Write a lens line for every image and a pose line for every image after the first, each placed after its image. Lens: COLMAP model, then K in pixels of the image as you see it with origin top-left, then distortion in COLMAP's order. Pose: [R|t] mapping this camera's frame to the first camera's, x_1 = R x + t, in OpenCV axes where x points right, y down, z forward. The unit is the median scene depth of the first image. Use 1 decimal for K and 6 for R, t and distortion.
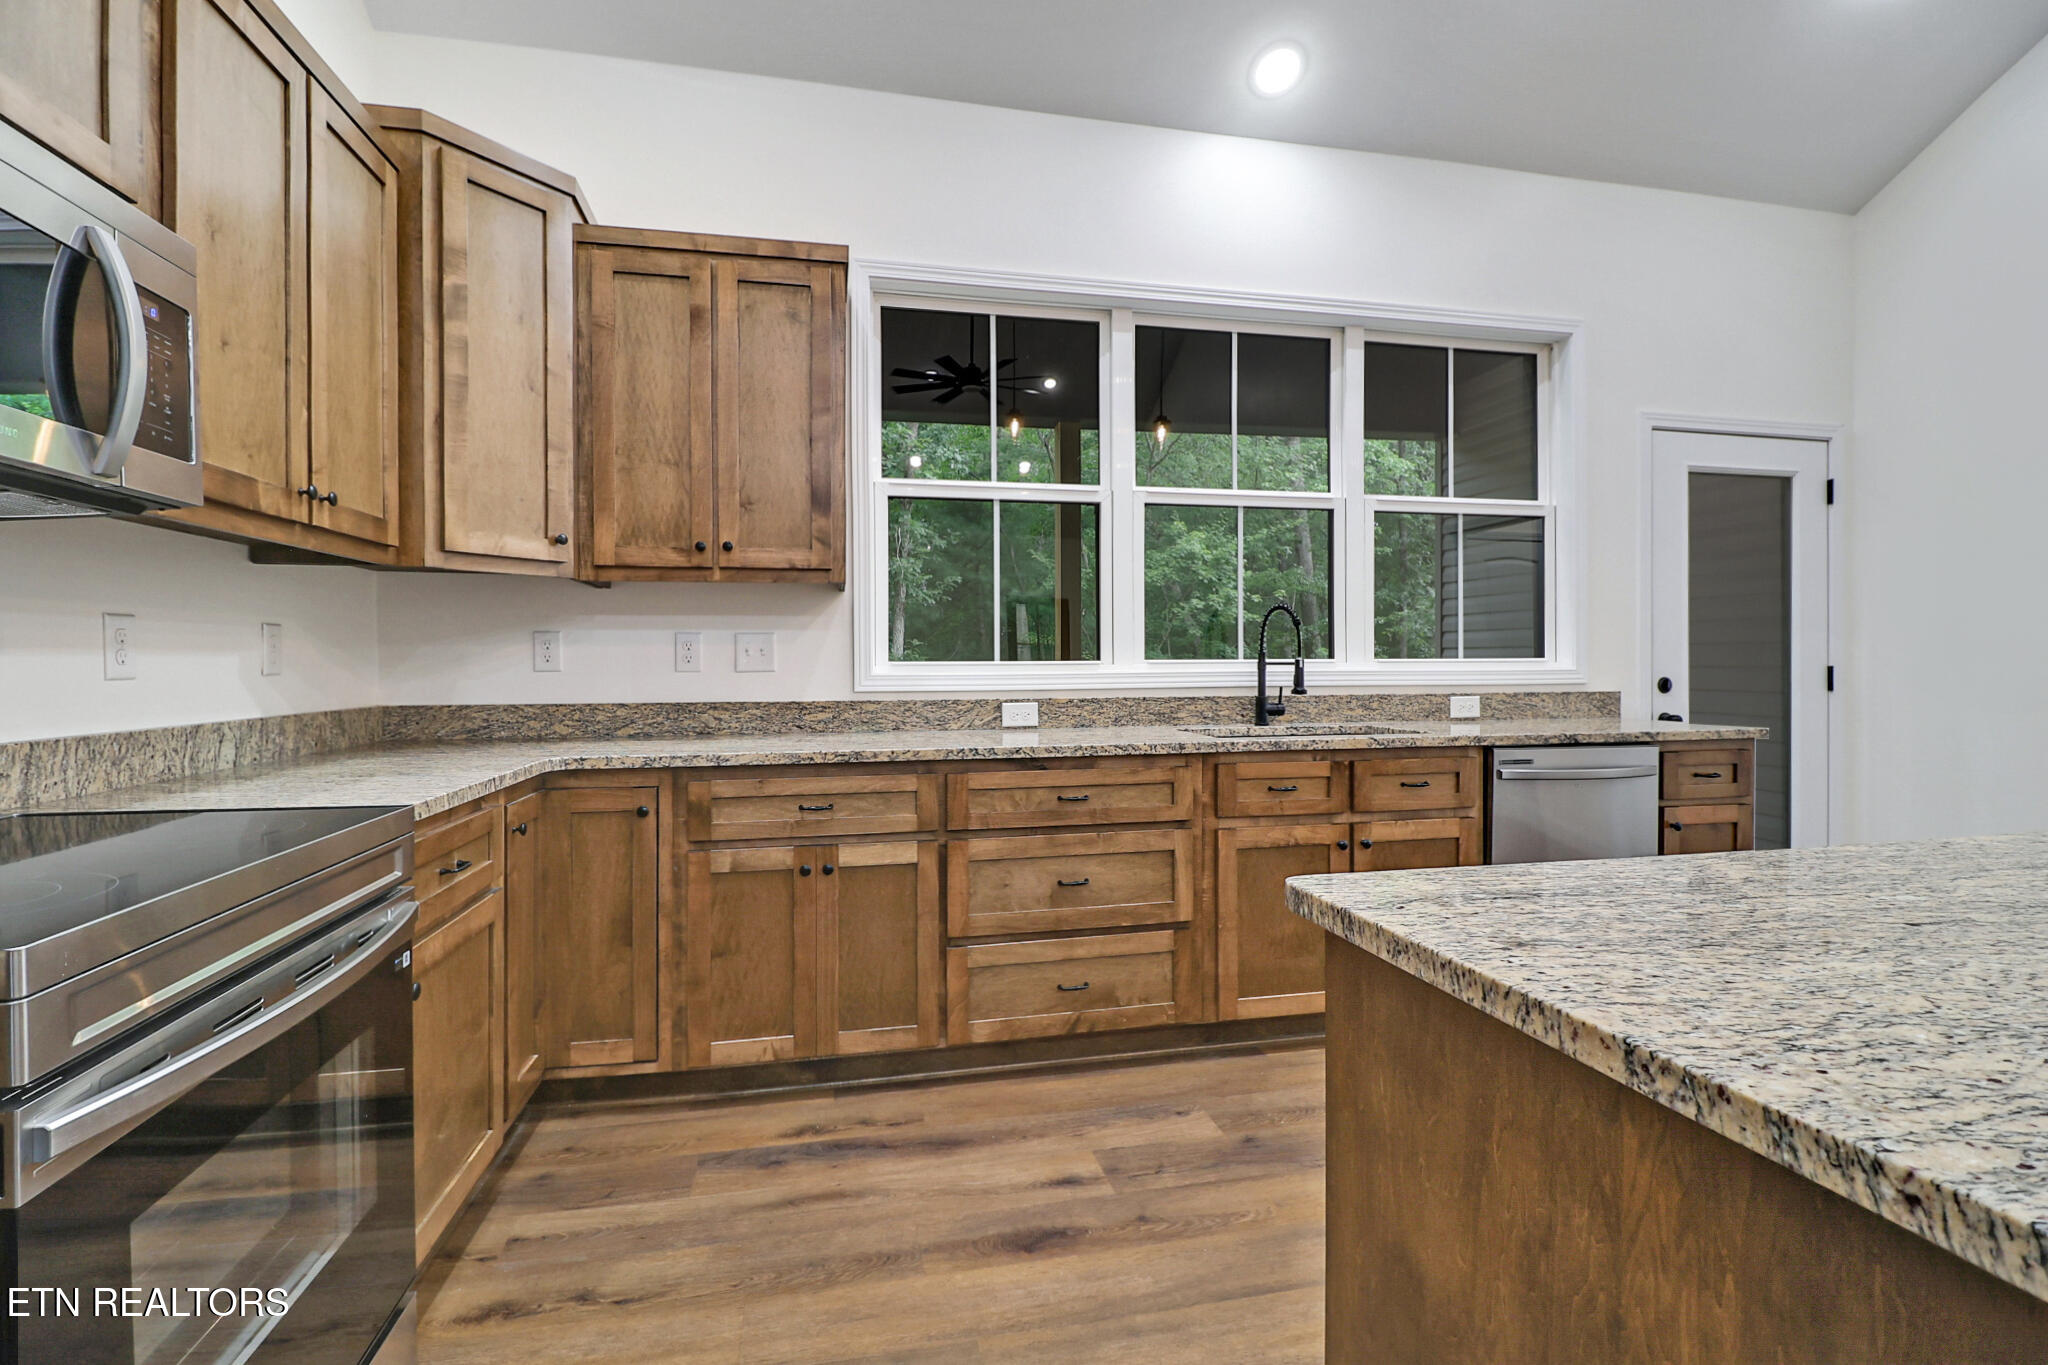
lens RADIAL K [[937.2, 0, 1015.1], [0, 937.2, 661.1], [0, 0, 1]] dist [0.002114, -0.014465]
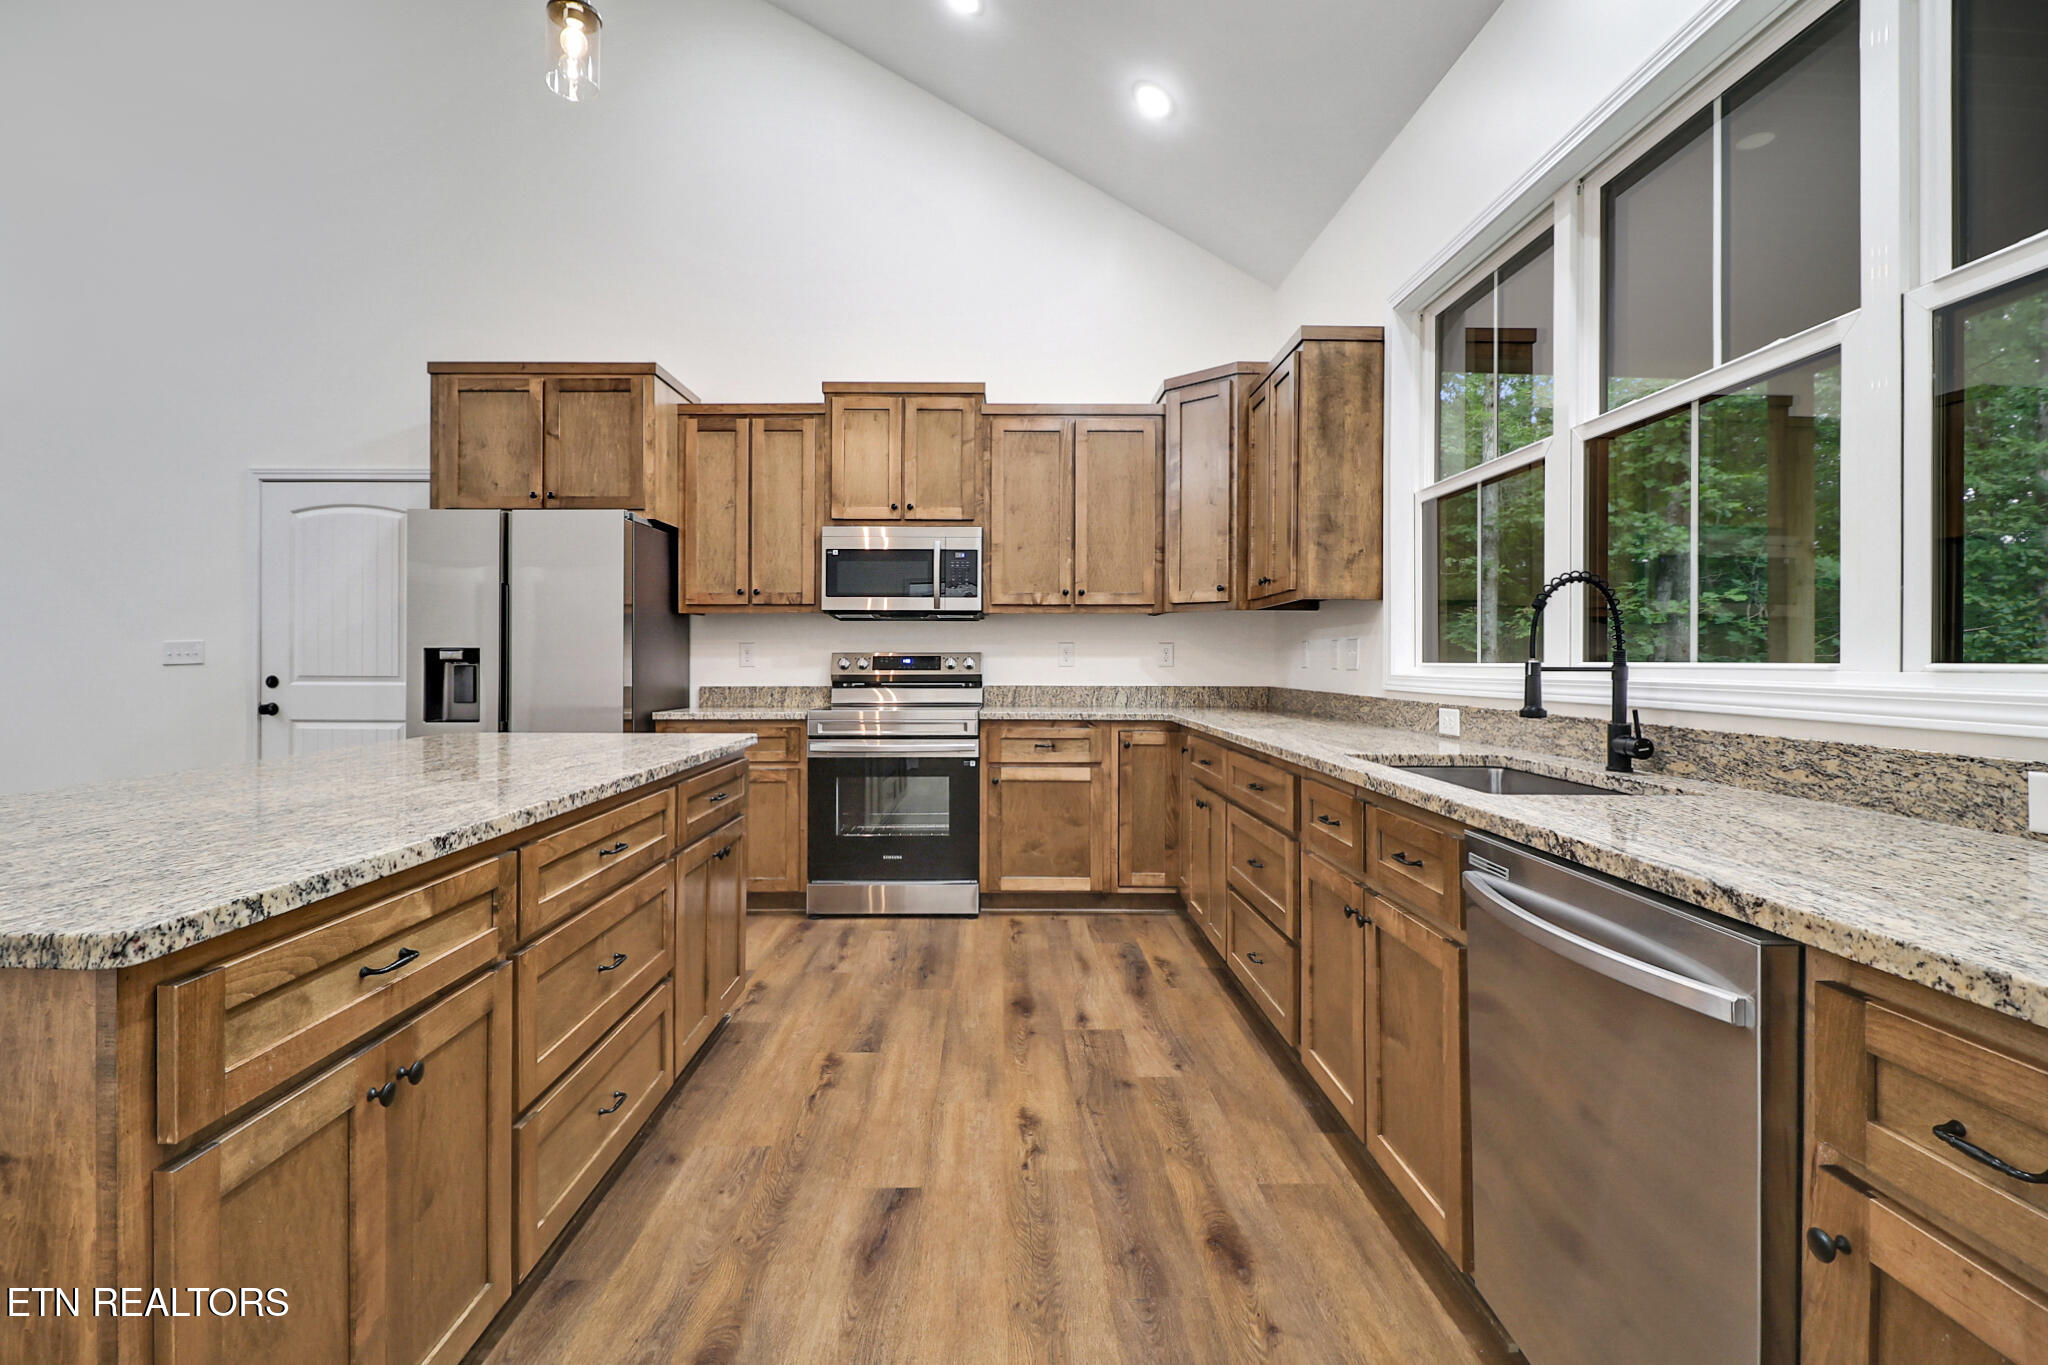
lens RADIAL K [[937.2, 0, 1015.1], [0, 937.2, 661.1], [0, 0, 1]] dist [0.002114, -0.014465]
pose [[-0.191261, 0.003687, -0.981532, 1.007978], [-0.003383, 0.999985, 0.004416, -0.004481], [0.981533, 0.004165, -0.191245, 0.785736]]
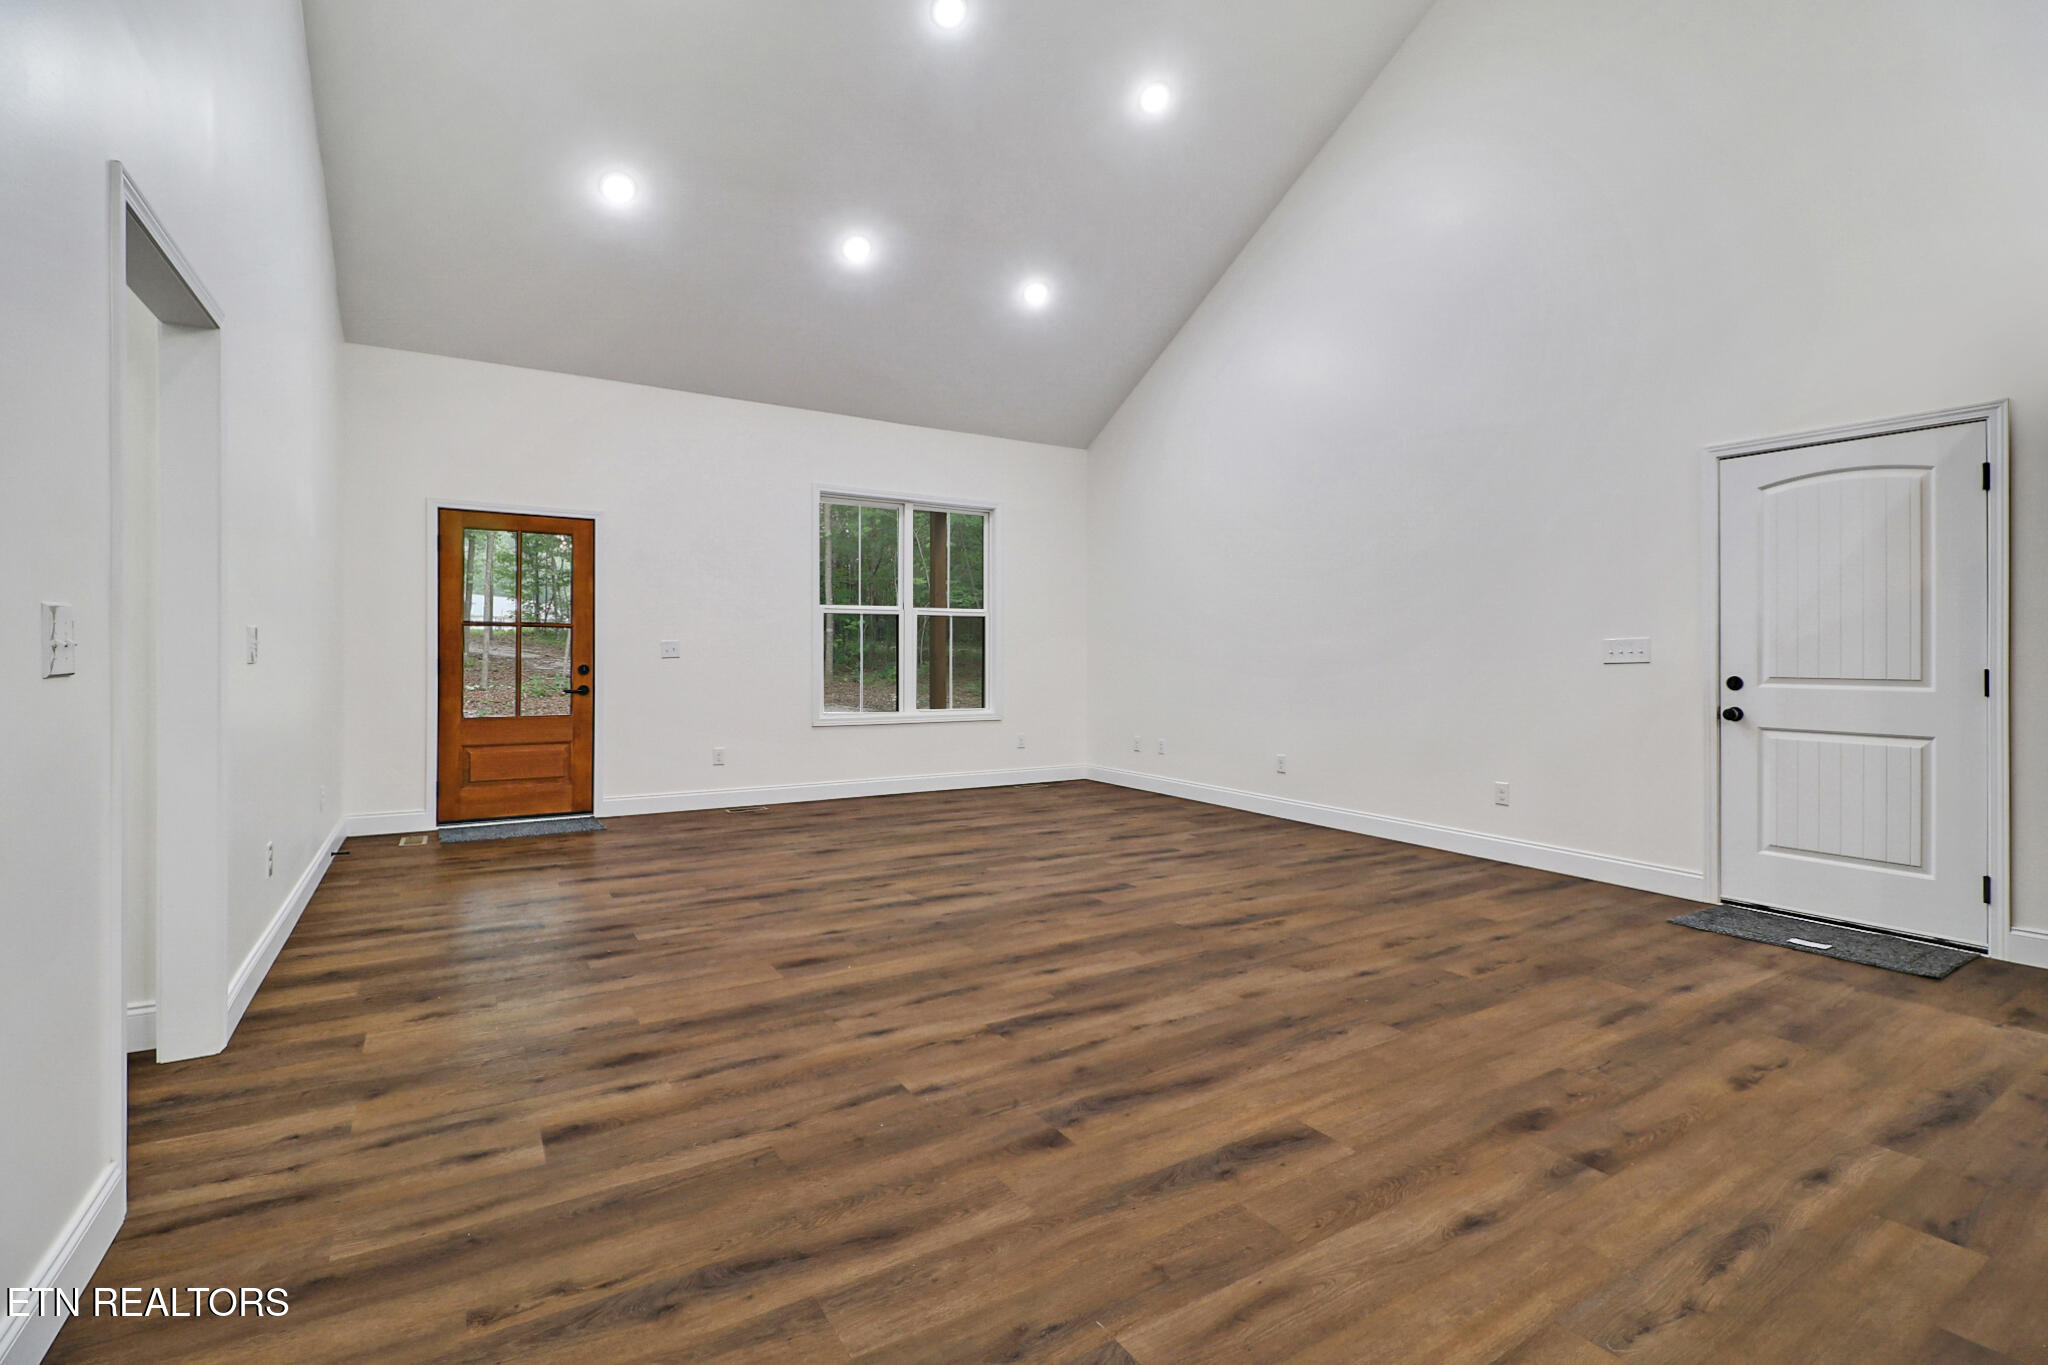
lens RADIAL K [[937.2, 0, 1015.1], [0, 937.2, 661.1], [0, 0, 1]] dist [0.002114, -0.014465]
pose [[-0.941766, -0.000072, -0.336270, 1.182186], [-0.001890, 0.999985, 0.005080, 0.003161], [0.336264, 0.005420, -0.941752, 0.206703]]
